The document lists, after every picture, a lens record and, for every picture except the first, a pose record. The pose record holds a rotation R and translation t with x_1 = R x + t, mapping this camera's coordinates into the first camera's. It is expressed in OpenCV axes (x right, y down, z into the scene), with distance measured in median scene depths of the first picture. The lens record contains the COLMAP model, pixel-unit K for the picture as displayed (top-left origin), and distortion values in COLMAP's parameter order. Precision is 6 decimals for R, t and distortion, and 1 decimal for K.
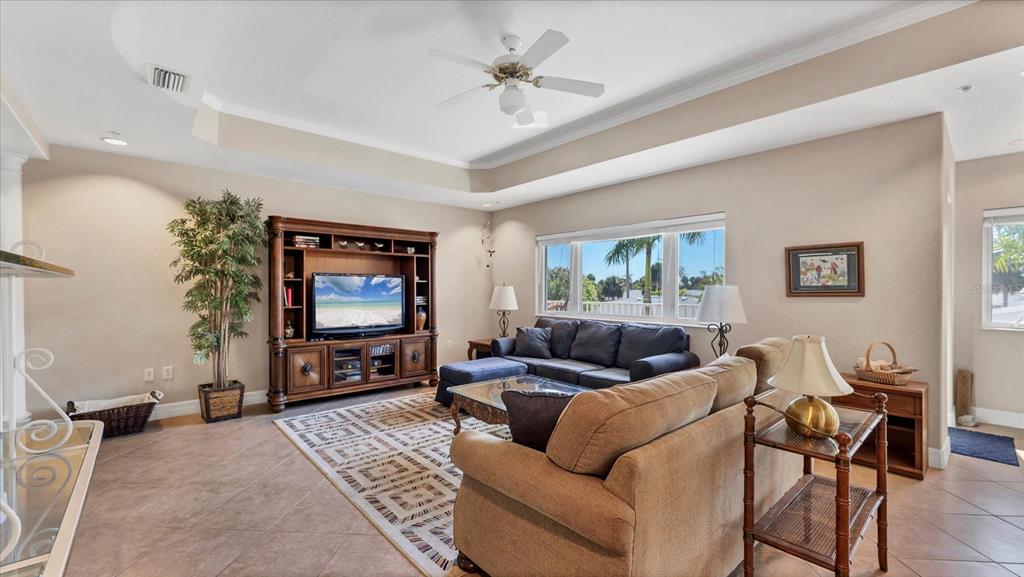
lens RADIAL K [[419.0, 0, 509.1], [0, 419.0, 291.2], [0, 0, 1]] dist [0.002234, -0.000022]
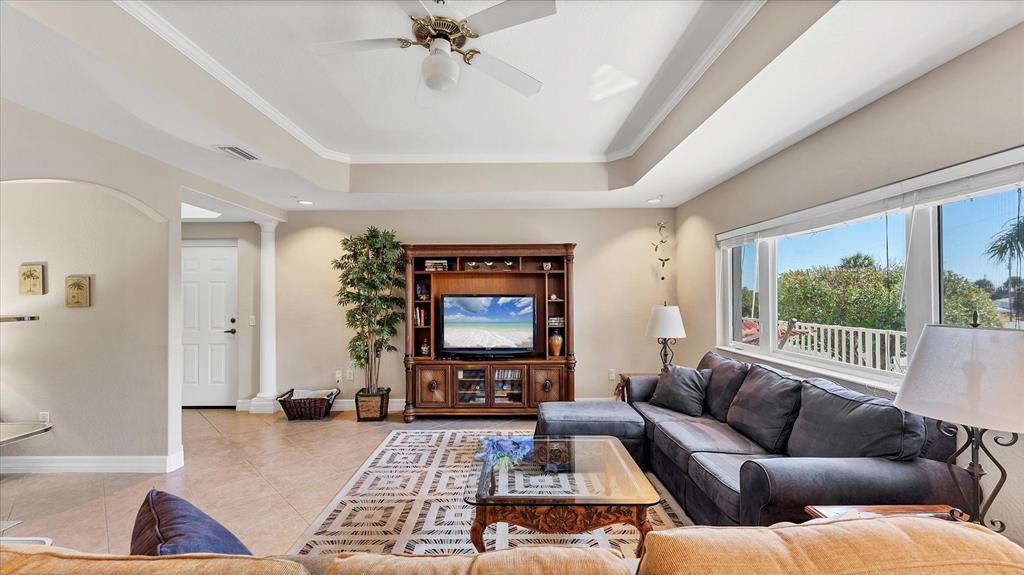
lens RADIAL K [[419.0, 0, 509.1], [0, 419.0, 290.2], [0, 0, 1]] dist [0.002234, -0.000022]
pose [[0.752072, -0.014630, -0.658918, 0.350144], [0.002791, 0.999815, -0.019014, -0.033623], [0.659075, 0.012461, 0.751974, 0.319148]]
